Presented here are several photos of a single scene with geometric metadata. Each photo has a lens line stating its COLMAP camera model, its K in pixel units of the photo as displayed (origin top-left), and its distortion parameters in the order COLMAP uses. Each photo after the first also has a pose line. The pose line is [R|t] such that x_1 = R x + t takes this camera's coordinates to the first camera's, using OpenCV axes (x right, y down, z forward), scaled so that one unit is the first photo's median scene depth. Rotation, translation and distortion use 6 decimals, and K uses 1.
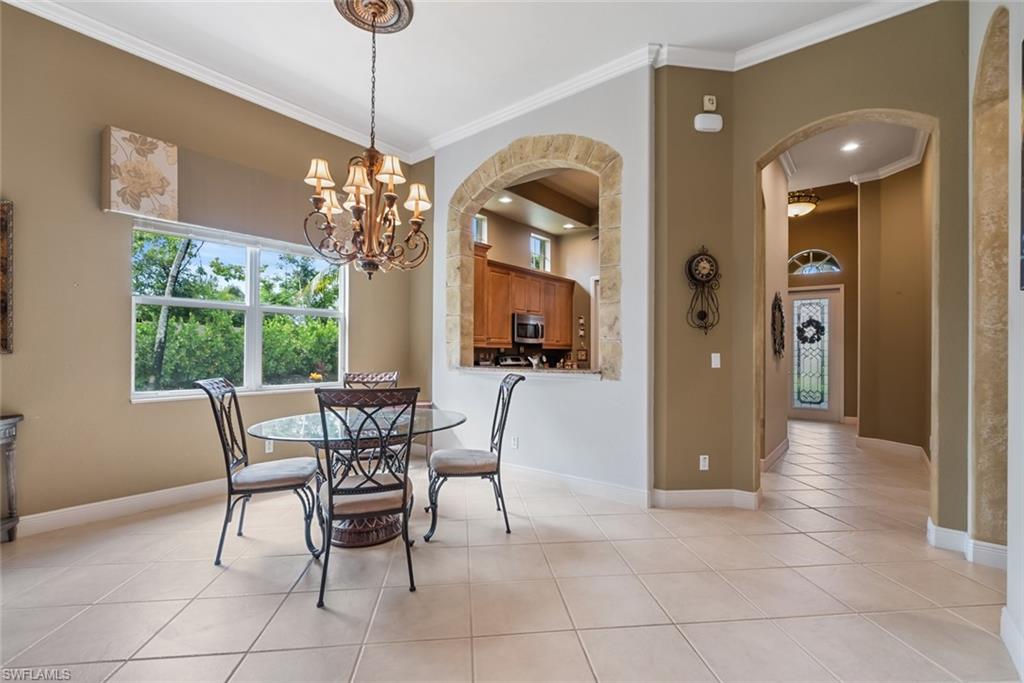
lens RADIAL K [[454.8, 0, 511.9], [0, 454.8, 354.9], [0, 0, 1]] dist [-0.002613, 0.000475]
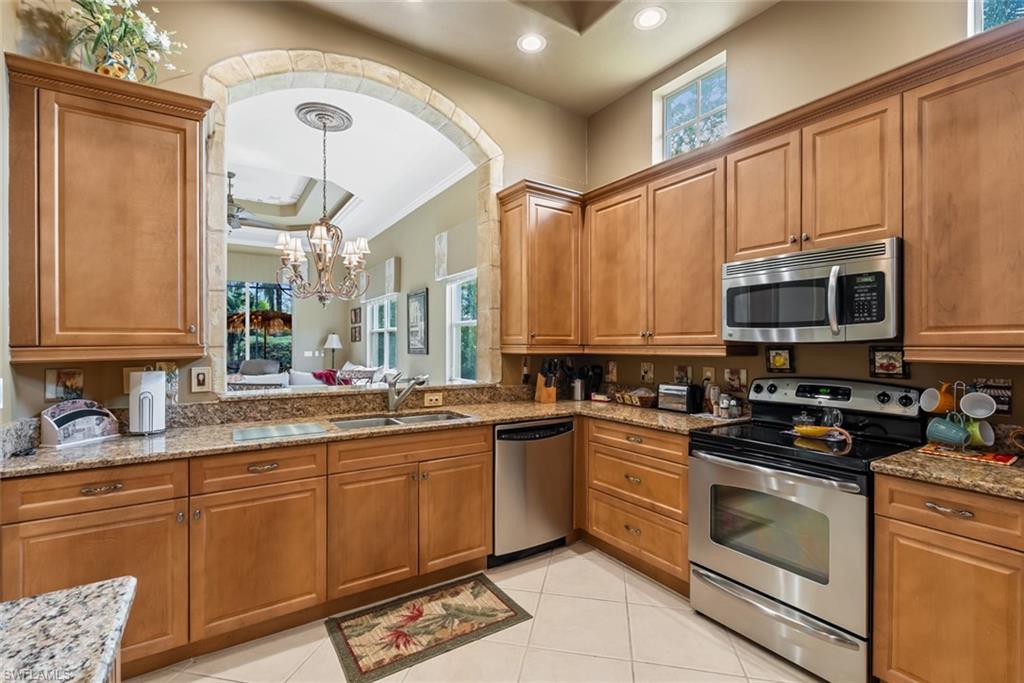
lens RADIAL K [[456.3, 0, 508.6], [0, 456.3, 340.8], [0, 0, 1]] dist [-0.002817, 0.000442]
pose [[-0.315072, -0.012200, -0.948989, 0.592696], [-0.006137, 0.999923, -0.010818, -0.032991], [0.949048, 0.002415, -0.315123, 1.354126]]
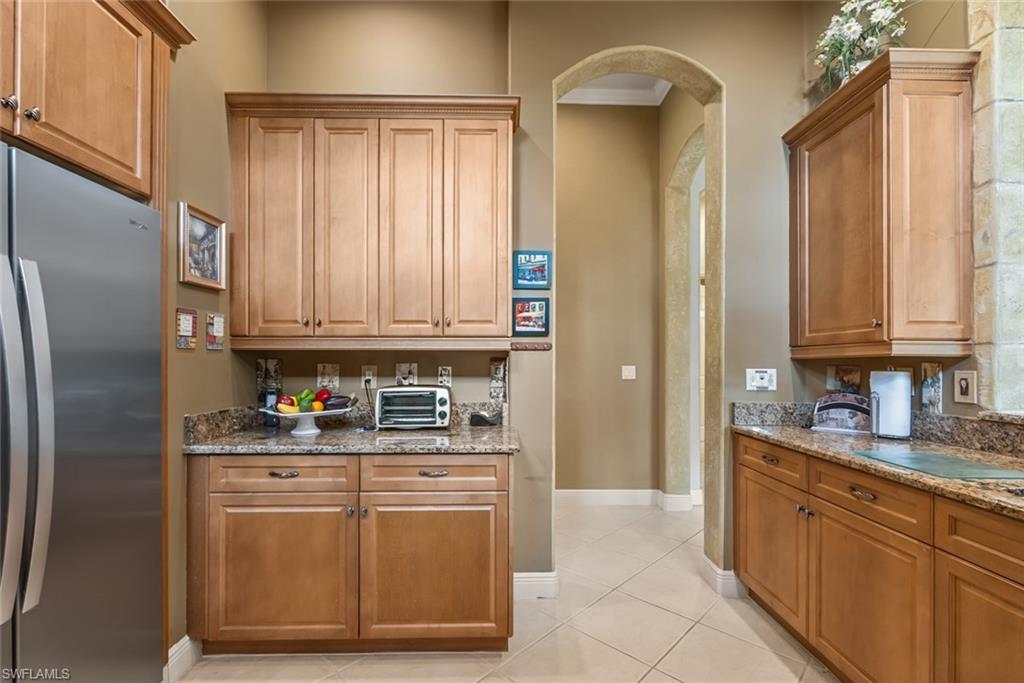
lens RADIAL K [[454.8, 0, 511.9], [0, 454.8, 354.9], [0, 0, 1]] dist [-0.002613, 0.000475]
pose [[-0.643096, -0.002483, 0.765782, 0.157897], [-0.005523, 0.999984, -0.001396, -0.017527], [-0.765766, -0.005127, -0.643099, 1.416888]]
